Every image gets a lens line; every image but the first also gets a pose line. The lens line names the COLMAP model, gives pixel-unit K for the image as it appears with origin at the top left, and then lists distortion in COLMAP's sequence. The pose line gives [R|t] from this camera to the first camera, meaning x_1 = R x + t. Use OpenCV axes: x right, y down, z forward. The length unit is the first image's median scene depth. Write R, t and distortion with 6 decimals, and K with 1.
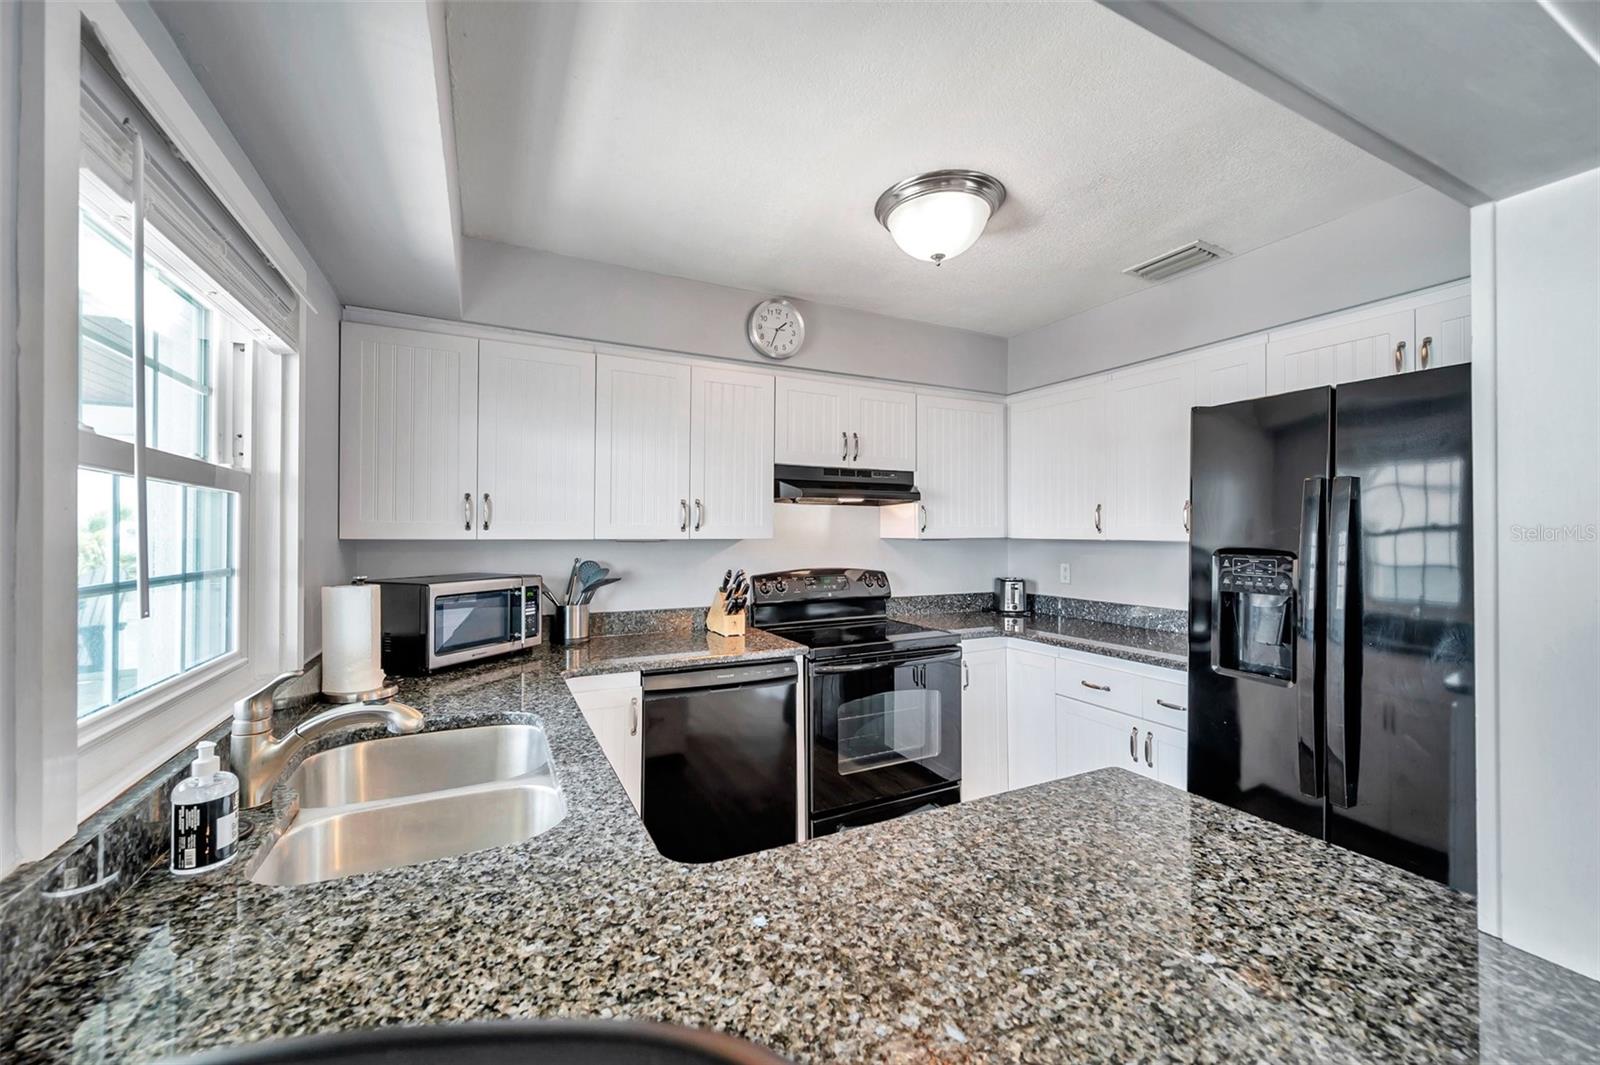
lens RADIAL K [[624.8, 0, 798.4], [0, 624.8, 528.9], [0, 0, 1]] dist [-0.000629, 0.000039]
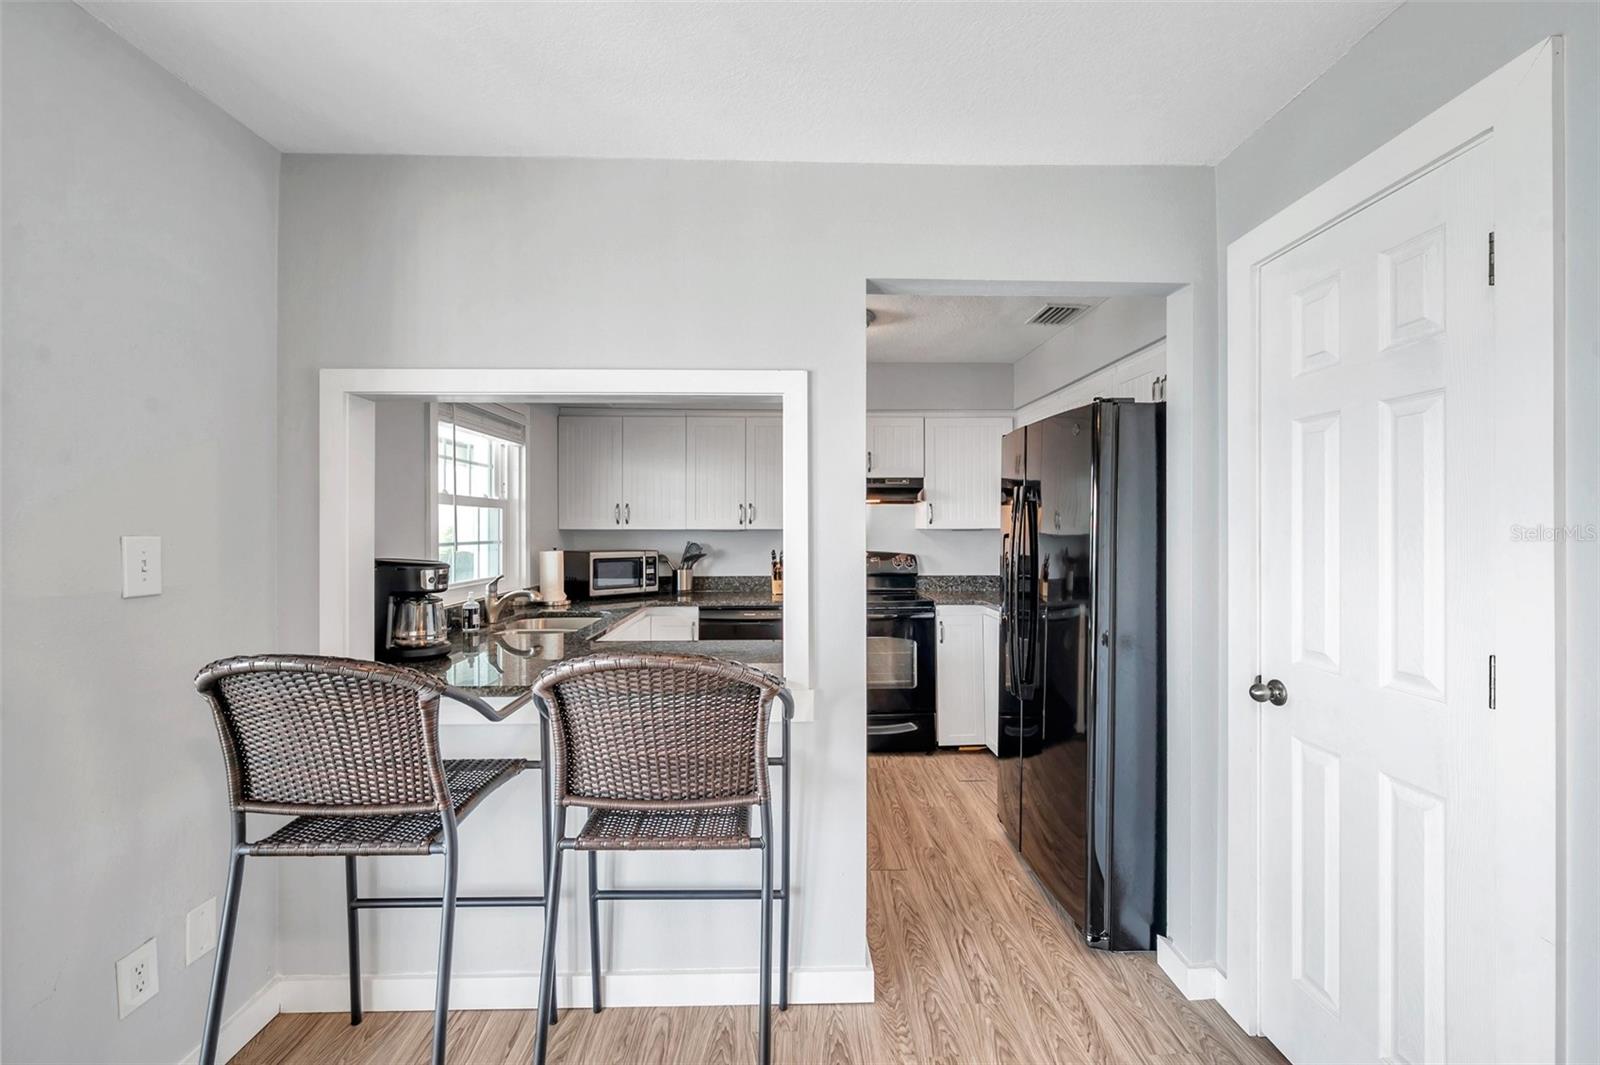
lens RADIAL K [[663.8, 0, 799.3], [0, 663.8, 525.1], [0, 0, 1]] dist [-0.000345, -0.000002]
pose [[0.906919, -0.004801, -0.421277, 0.745137], [0.006416, 0.999976, 0.002417, 0.003081], [0.421255, -0.004895, 0.906929, -0.507013]]
